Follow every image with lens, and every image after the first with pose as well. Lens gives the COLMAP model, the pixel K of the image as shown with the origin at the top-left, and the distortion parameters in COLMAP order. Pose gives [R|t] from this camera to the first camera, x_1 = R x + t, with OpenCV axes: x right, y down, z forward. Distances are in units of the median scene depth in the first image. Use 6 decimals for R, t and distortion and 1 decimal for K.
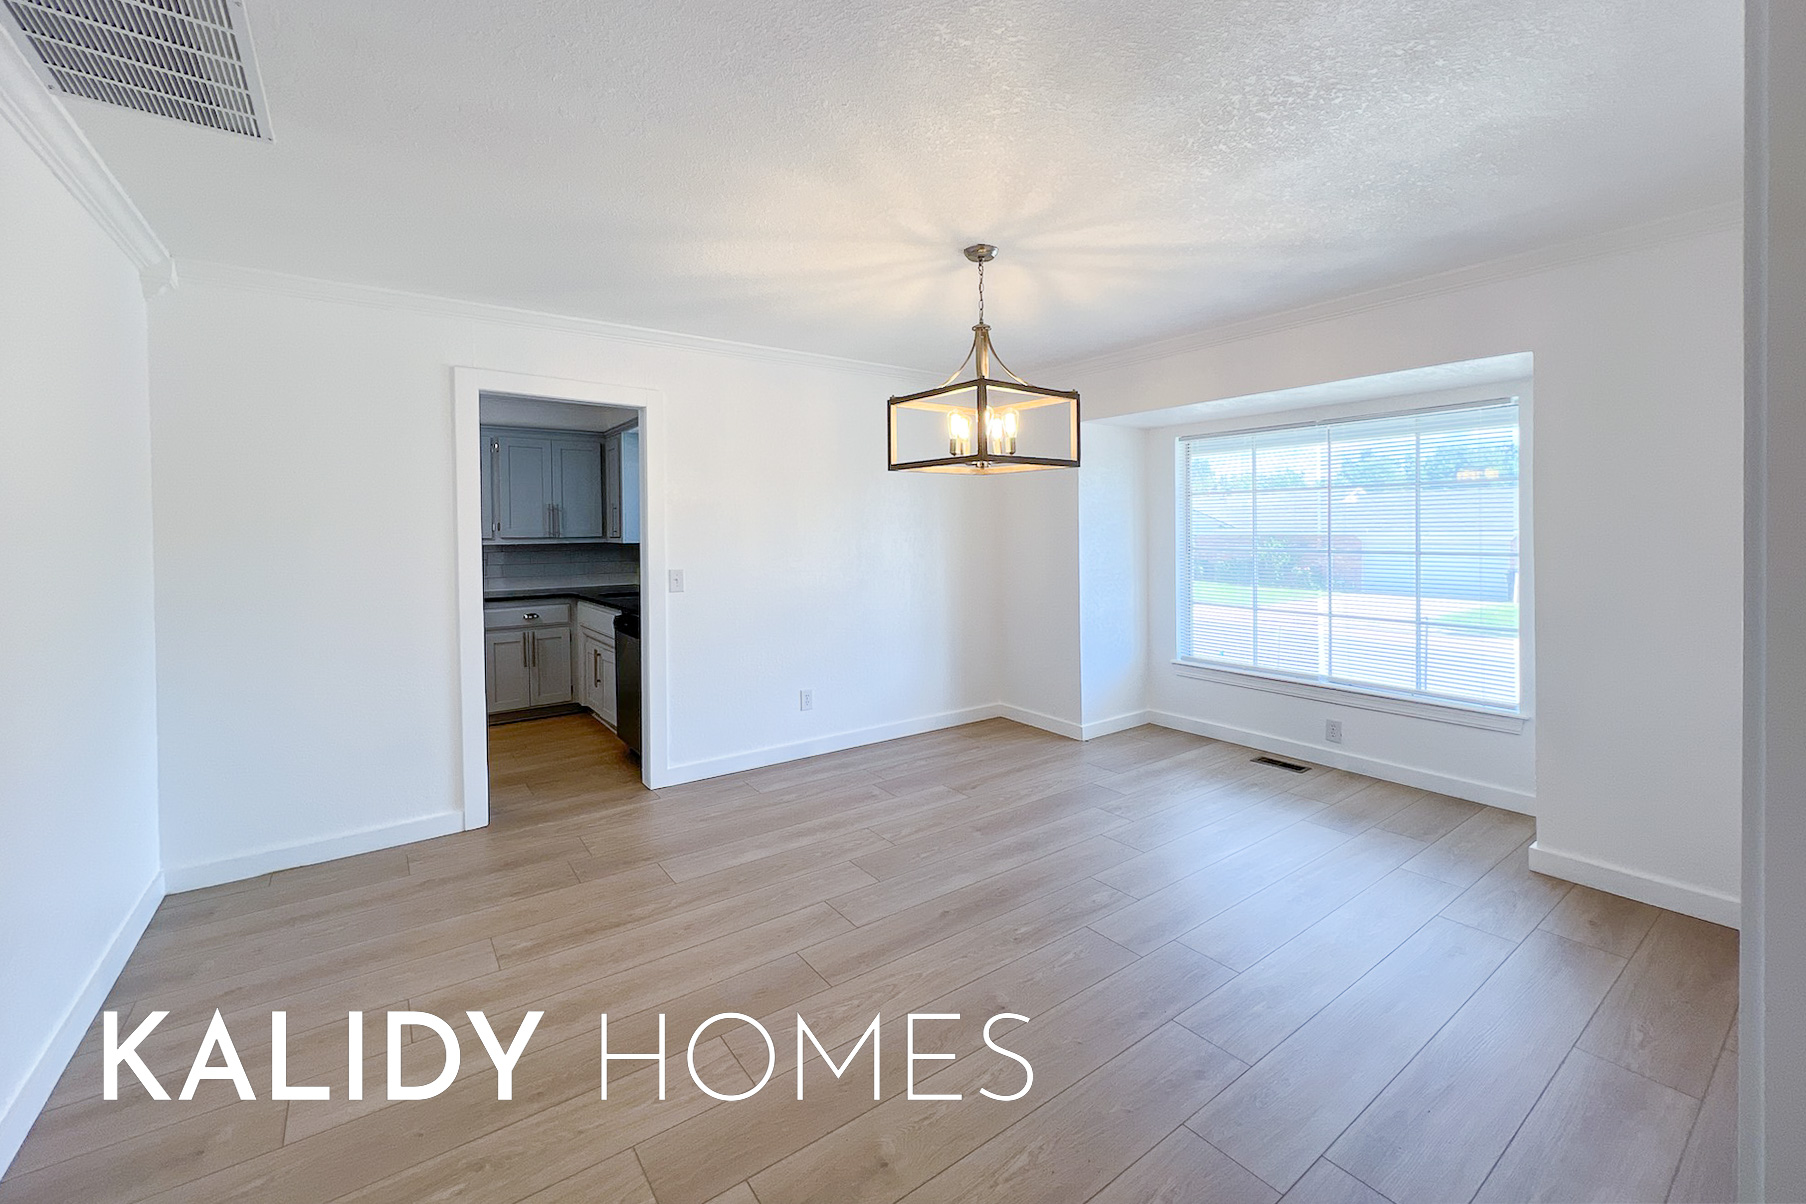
lens RADIAL K [[726.7, 0, 894.5], [0, 726.7, 600.1], [0, 0, 1]] dist [-0.000034, 0.000012]
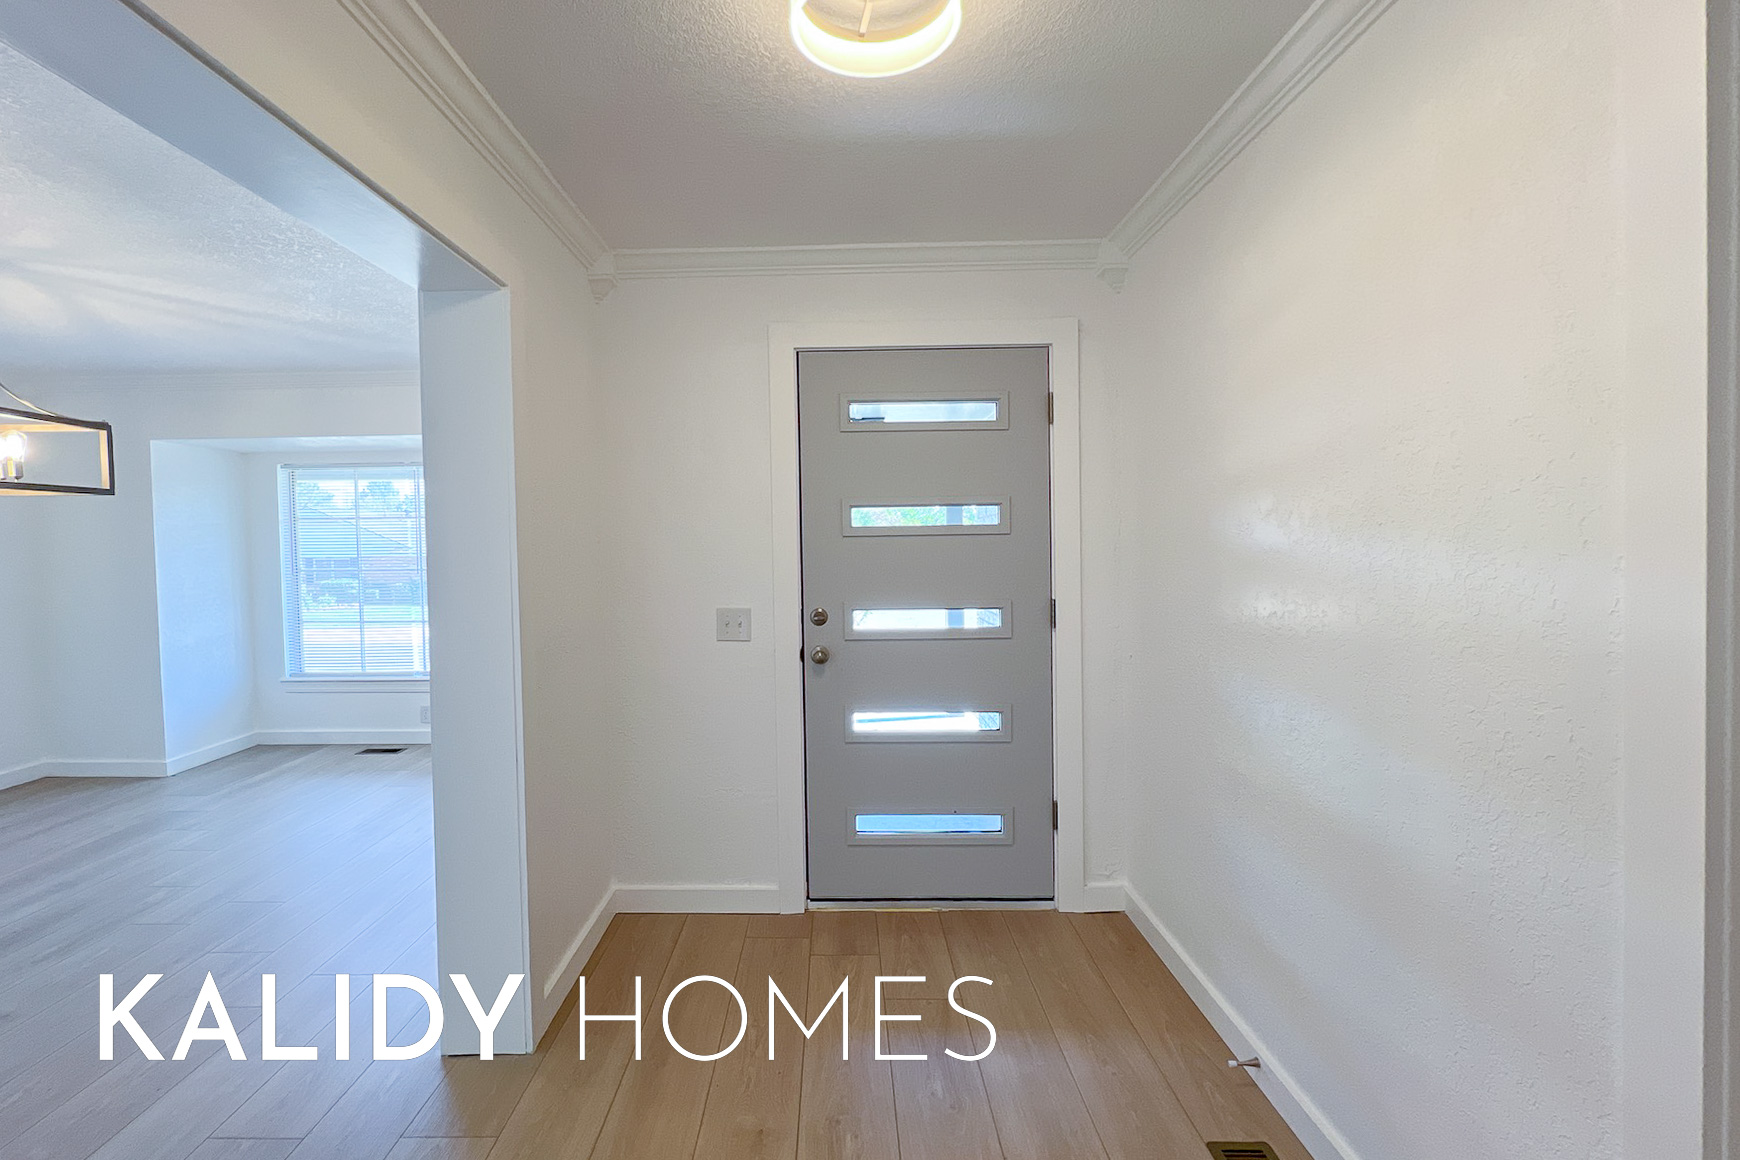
lens RADIAL K [[774.6, 0, 867.0], [0, 774.6, 564.6], [0, 0, 1]] dist [-0.000228, 0.000138]
pose [[0.605452, -0.025264, 0.795480, 0.018355], [0.086965, 0.995611, -0.034570, 0.038450], [-0.791116, 0.090109, 0.604993, -0.418994]]
